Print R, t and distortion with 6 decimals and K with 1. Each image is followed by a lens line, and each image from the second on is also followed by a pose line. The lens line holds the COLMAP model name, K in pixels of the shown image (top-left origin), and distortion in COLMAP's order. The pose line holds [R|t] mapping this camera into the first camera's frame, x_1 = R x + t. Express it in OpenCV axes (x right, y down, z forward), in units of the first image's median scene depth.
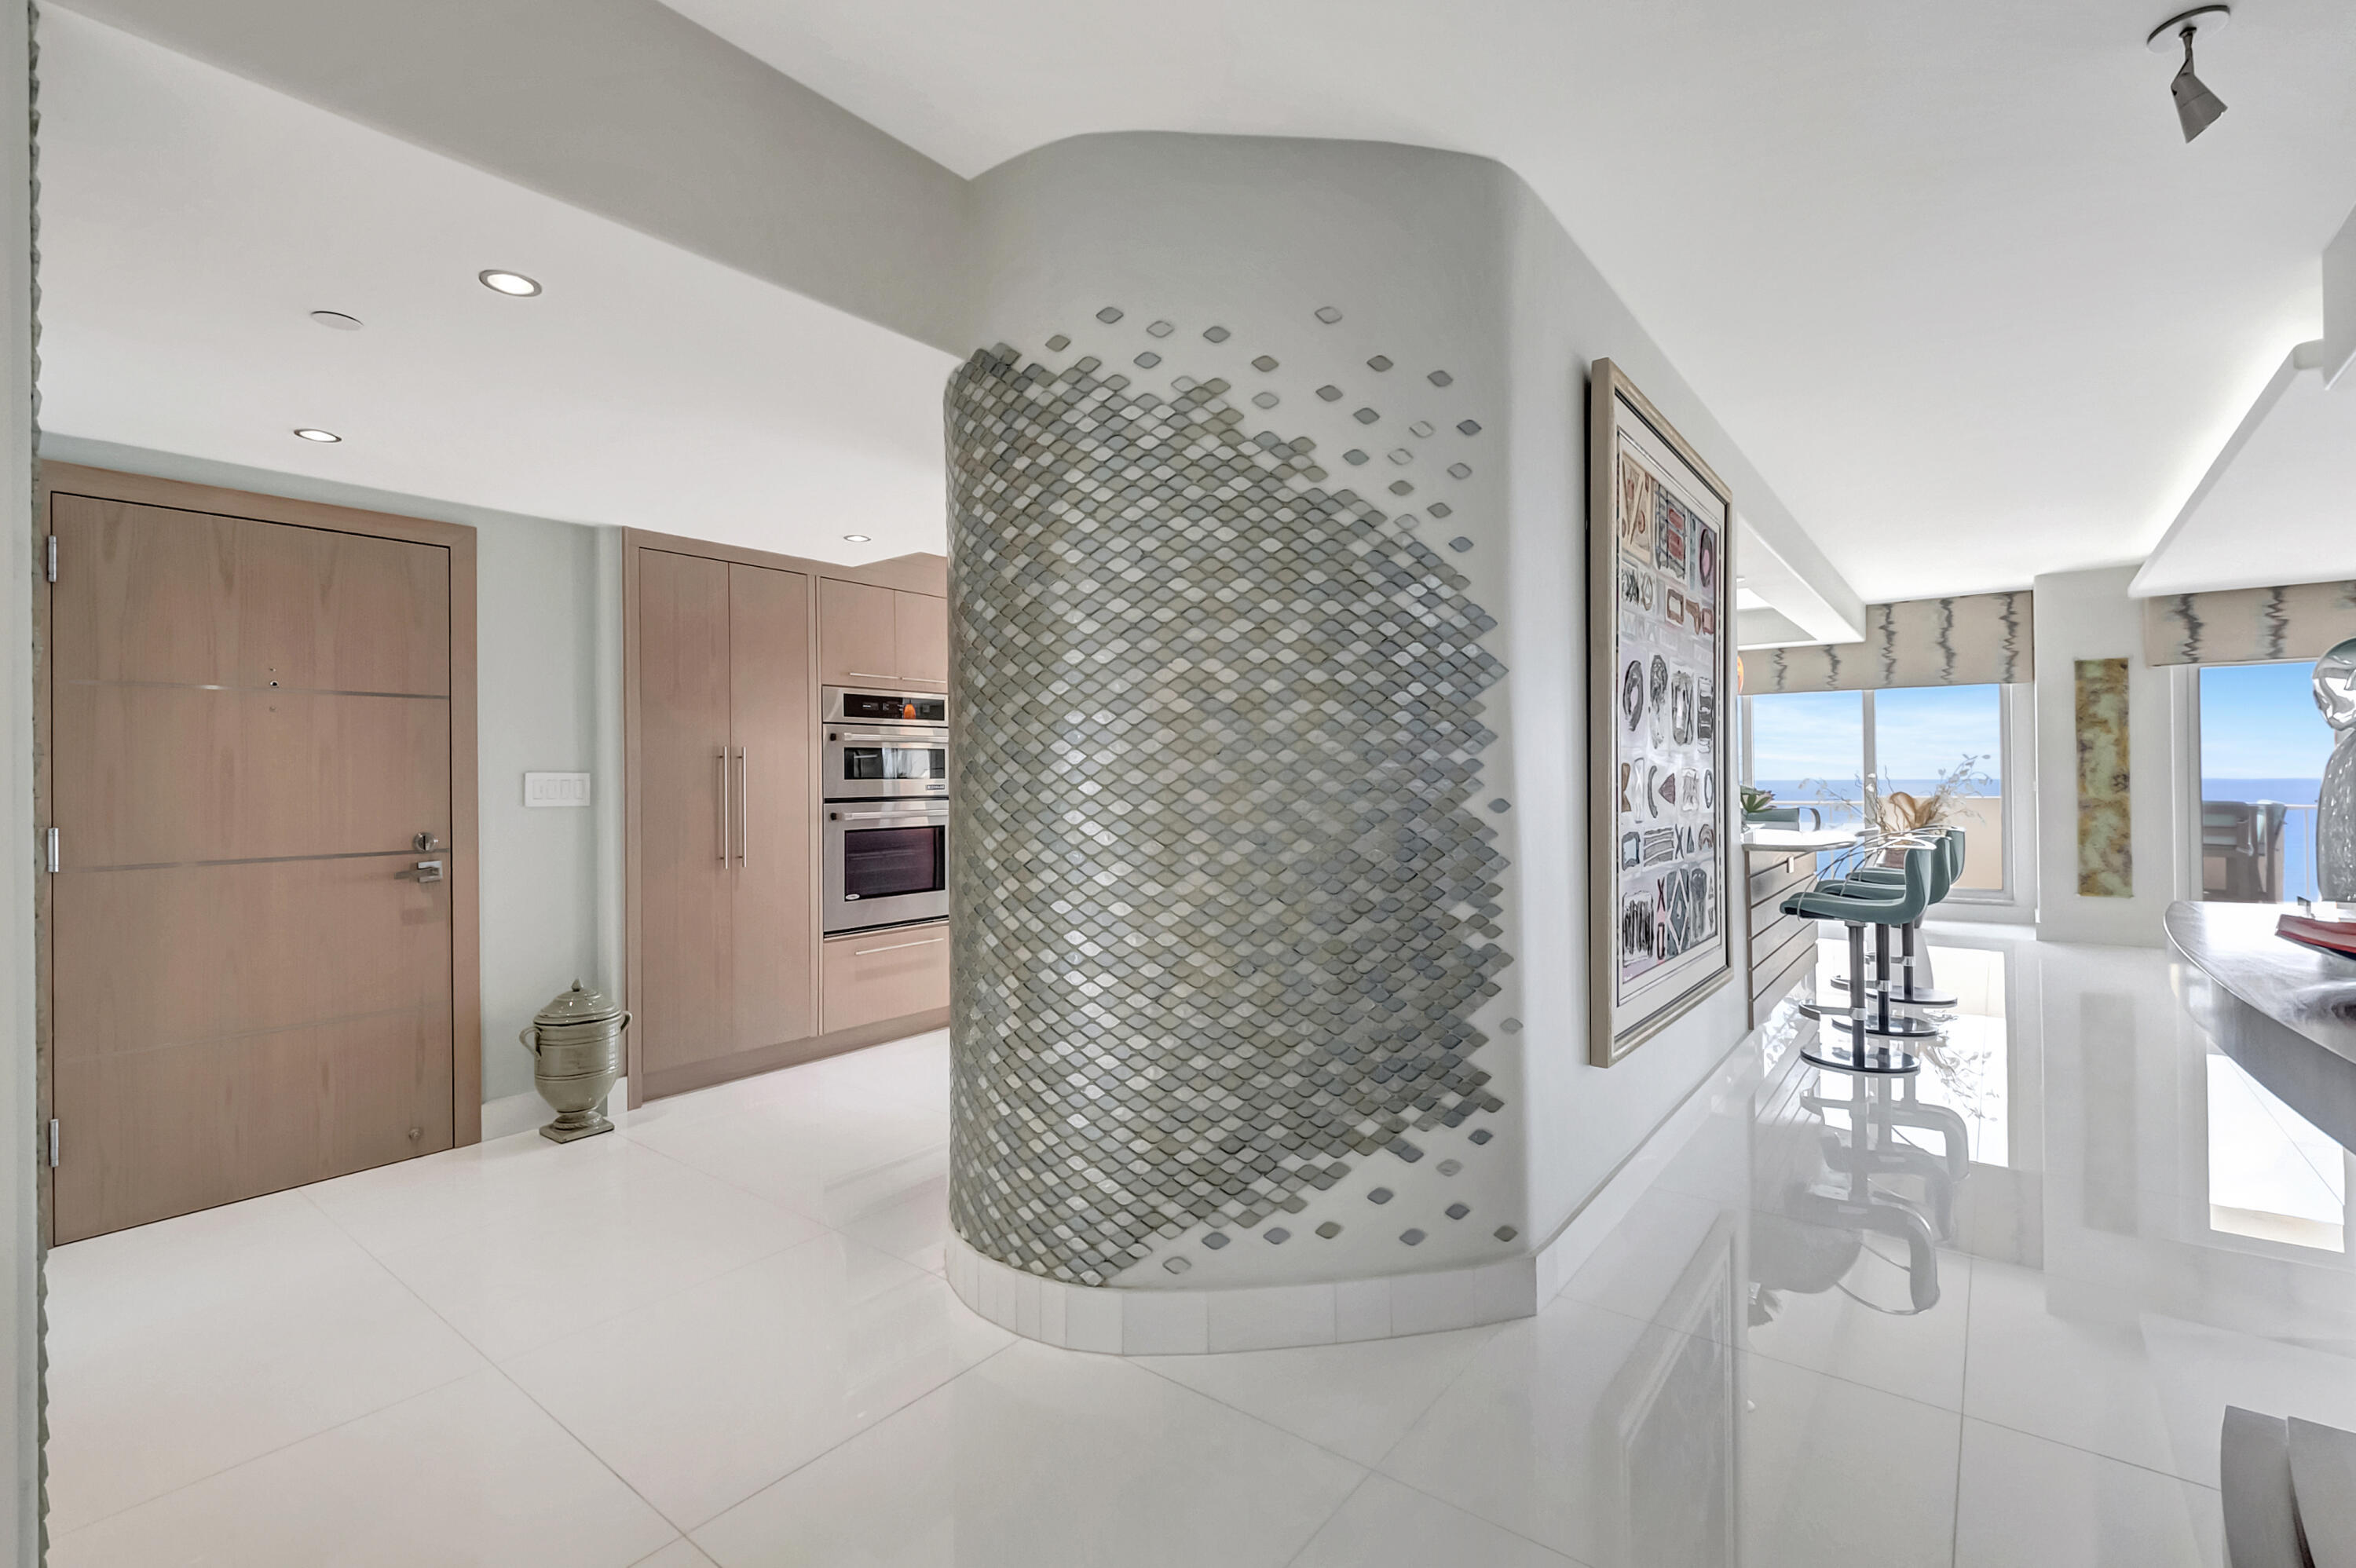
lens RADIAL K [[1067.6, 0, 1188.6], [0, 1067.6, 774.8], [0, 0, 1]] dist [0.010517, 0.000207]
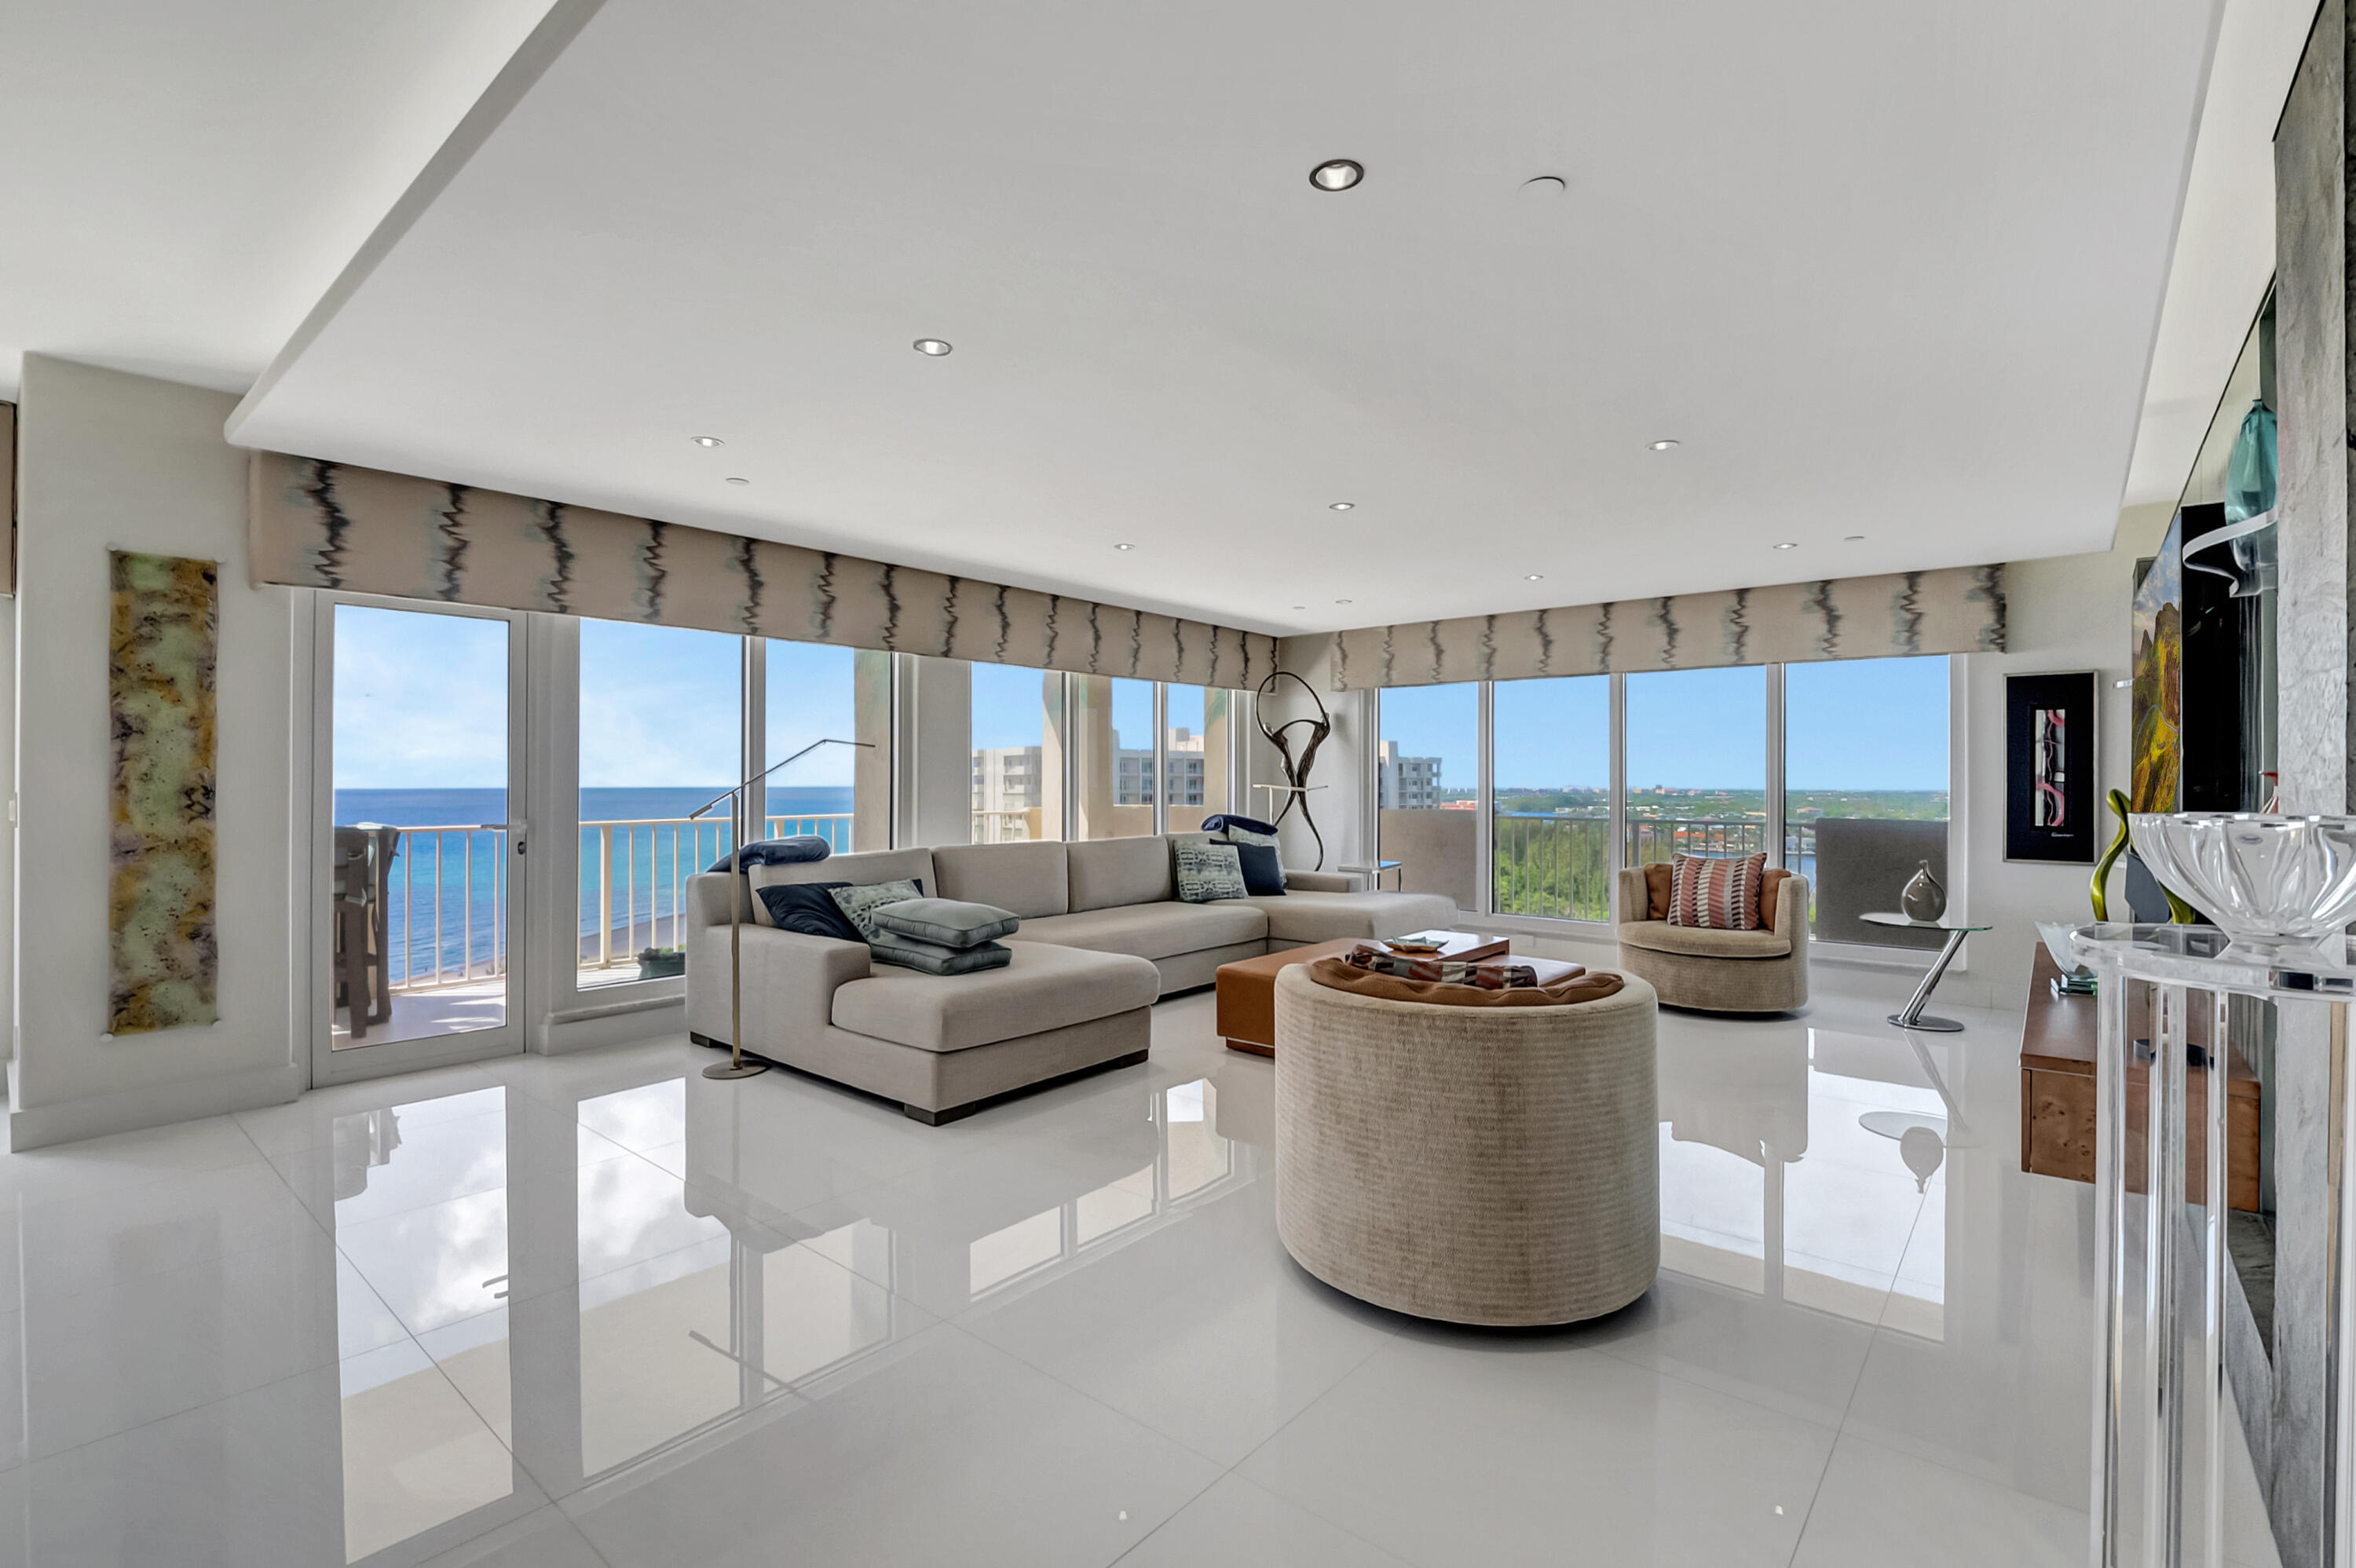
lens RADIAL K [[1062.5, 0, 1192.7], [0, 1062.5, 770.5], [0, 0, 1]] dist [-0.009288, -0.006320]
pose [[0.072570, 0.018970, 0.997183, 0.394220], [-0.002948, 0.999819, -0.018806, 0.000317], [-0.997359, -0.001575, 0.072613, 0.481548]]
